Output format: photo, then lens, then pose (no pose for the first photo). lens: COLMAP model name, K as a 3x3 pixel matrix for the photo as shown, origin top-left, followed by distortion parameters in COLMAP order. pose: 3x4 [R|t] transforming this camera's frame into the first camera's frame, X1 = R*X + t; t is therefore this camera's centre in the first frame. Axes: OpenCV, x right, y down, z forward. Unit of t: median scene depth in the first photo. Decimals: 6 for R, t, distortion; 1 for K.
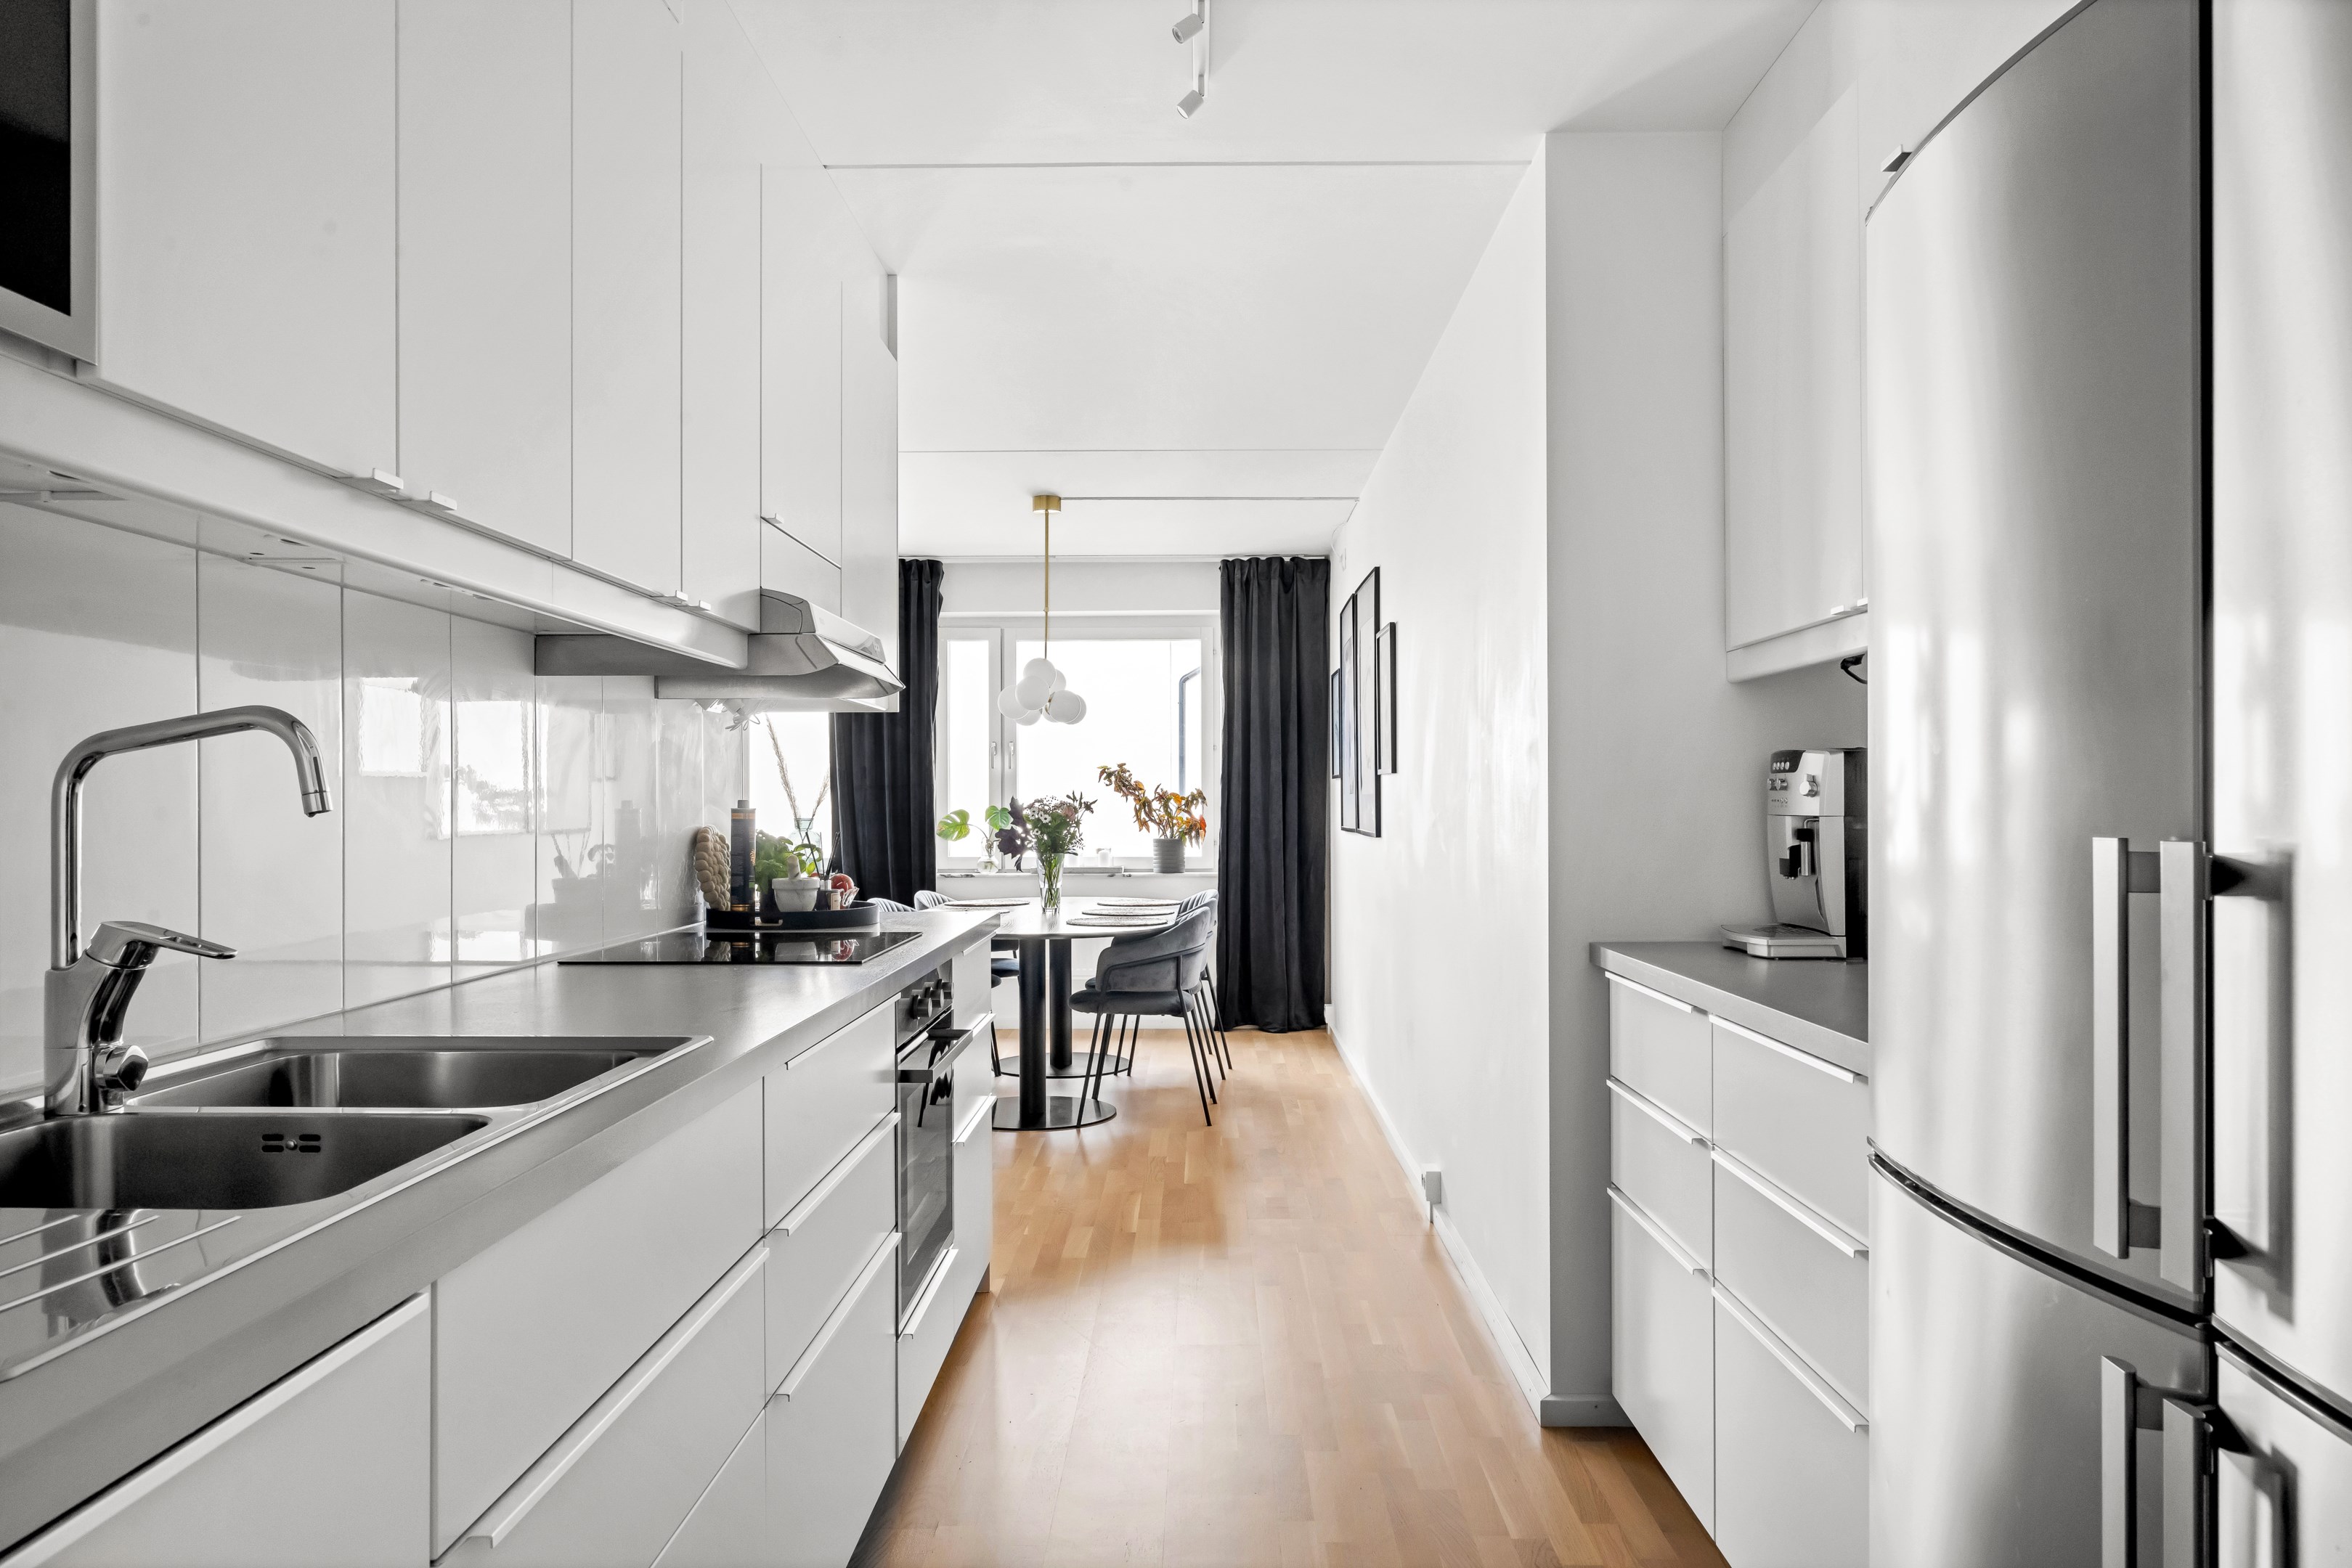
lens RADIAL K [[1625.3, 0, 1182.5], [0, 1625.3, 809.9], [0, 0, 1]] dist [-0.010041, 0.001184]
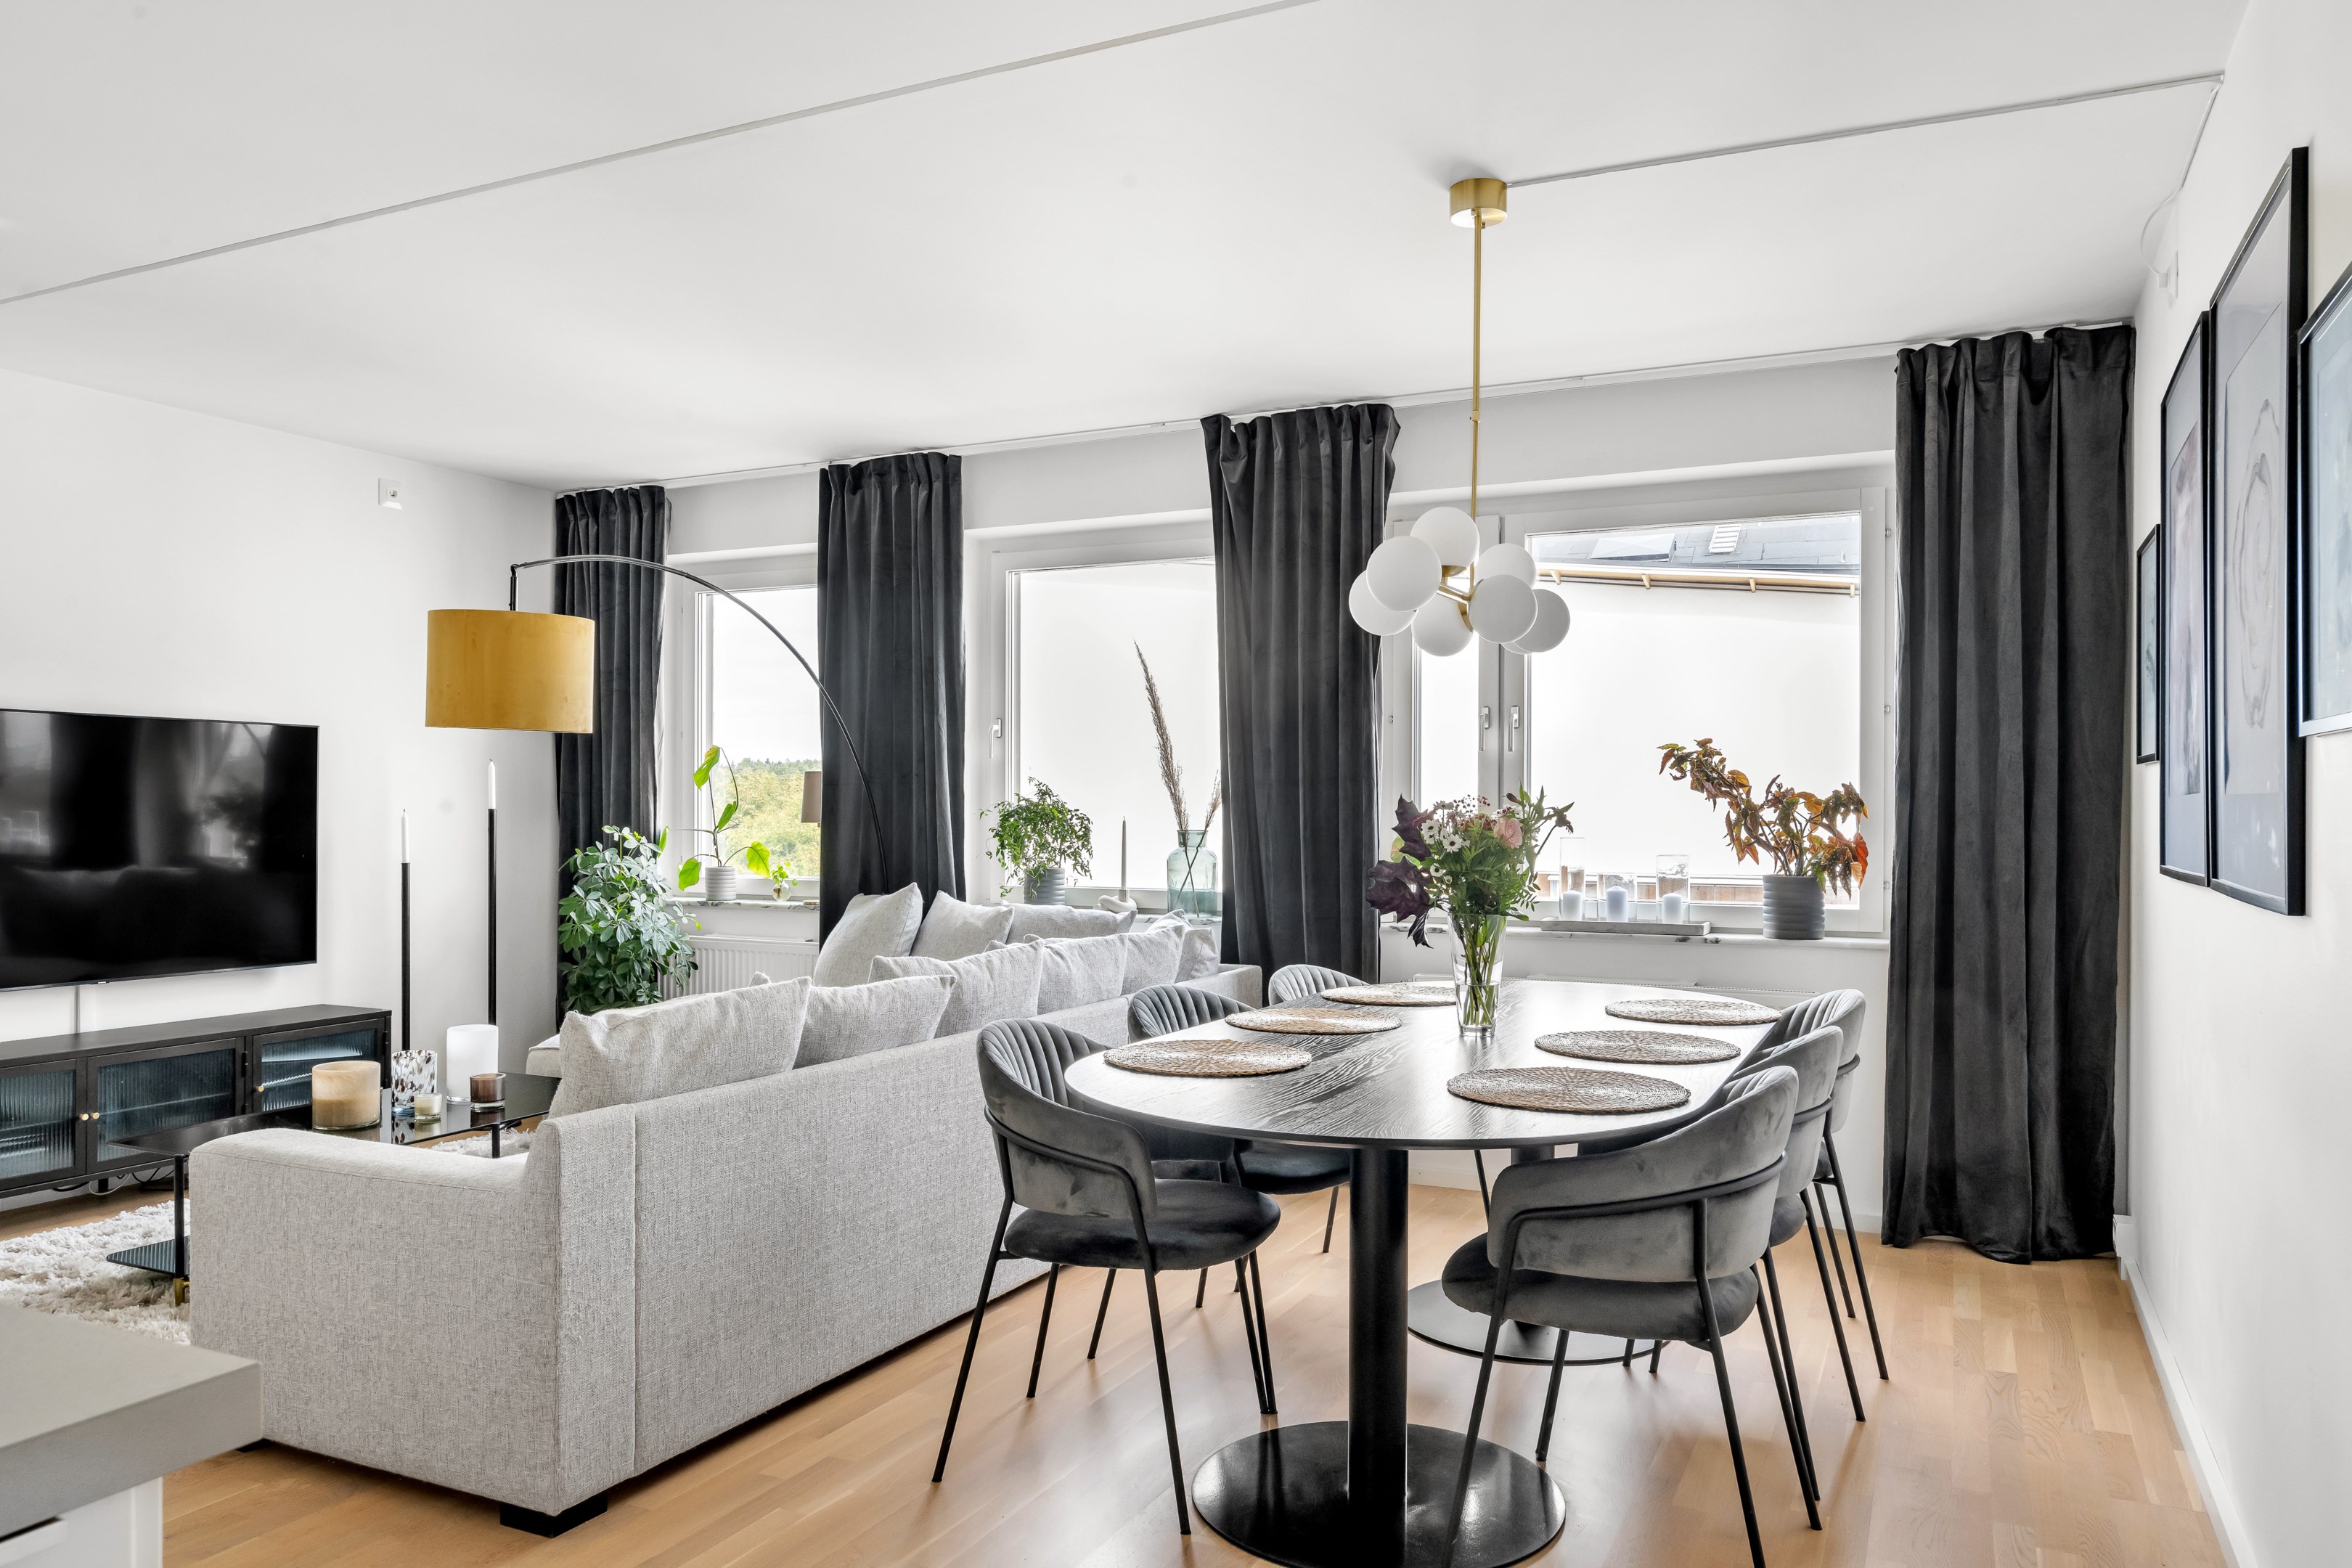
lens RADIAL K [[1625.5, 0, 1182.5], [0, 1625.5, 809.9], [0, 0, 1]] dist [-0.010041, 0.001184]
pose [[0.907853, 0.008605, -0.419200, 0.034836], [-0.009878, 0.999951, -0.000866, -0.002198], [0.419172, 0.004927, 0.907893, 0.424922]]
